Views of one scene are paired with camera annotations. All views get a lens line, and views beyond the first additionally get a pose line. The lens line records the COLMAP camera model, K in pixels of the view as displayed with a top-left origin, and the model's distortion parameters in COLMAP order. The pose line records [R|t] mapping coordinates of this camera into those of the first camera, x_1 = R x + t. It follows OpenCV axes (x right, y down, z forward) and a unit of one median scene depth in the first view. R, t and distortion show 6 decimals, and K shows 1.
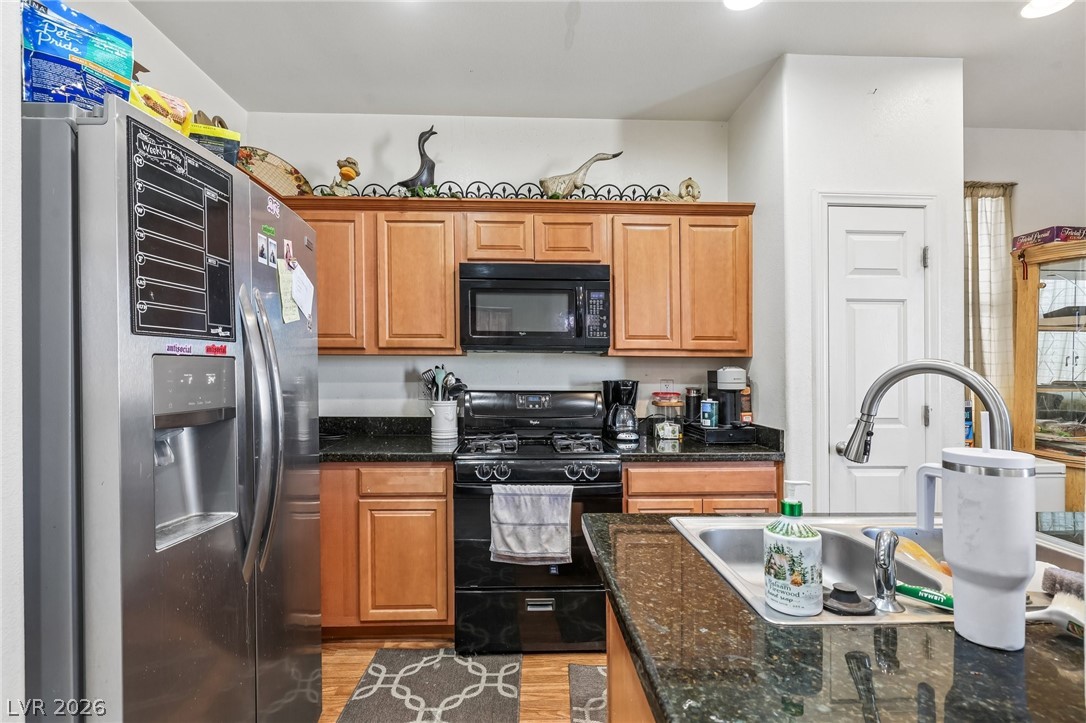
lens RADIAL K [[526.9, 0, 544.5], [0, 526.9, 367.2], [0, 0, 1]] dist [-0.000399, -0.000021]
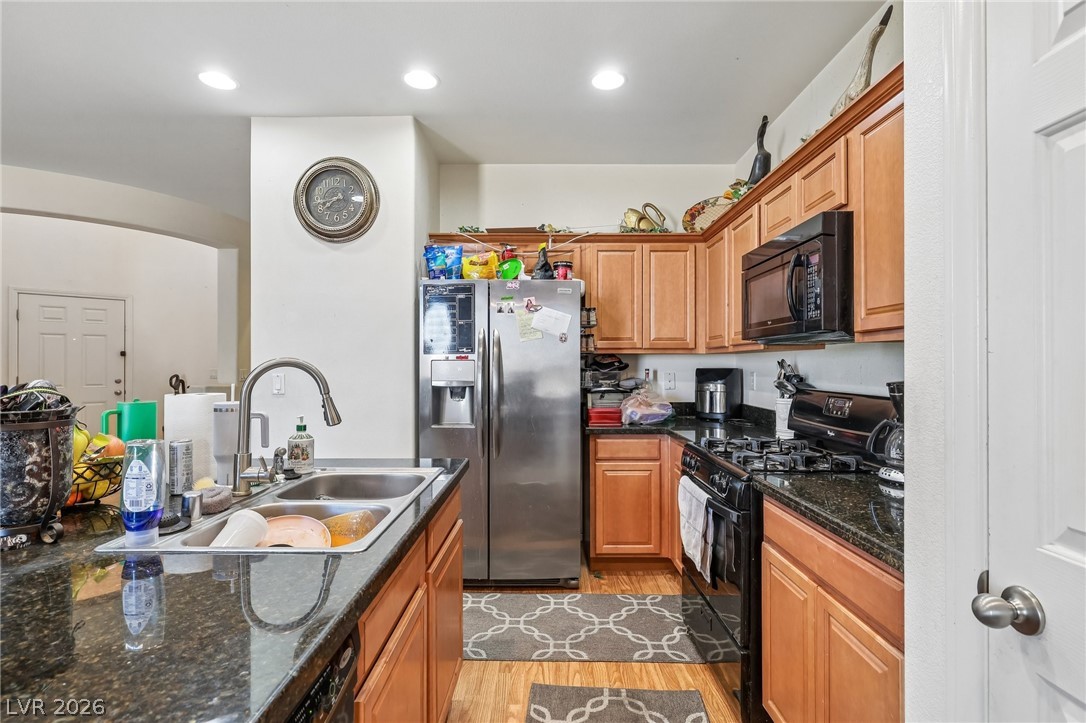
lens RADIAL K [[526.9, 0, 546.0], [0, 526.9, 363.9], [0, 0, 1]] dist [-0.000399, -0.000021]
pose [[-0.050047, -0.005518, -0.998732, 1.037566], [0.004011, 0.999976, -0.005726, 0.007740], [0.998739, -0.004293, -0.050024, 0.844901]]
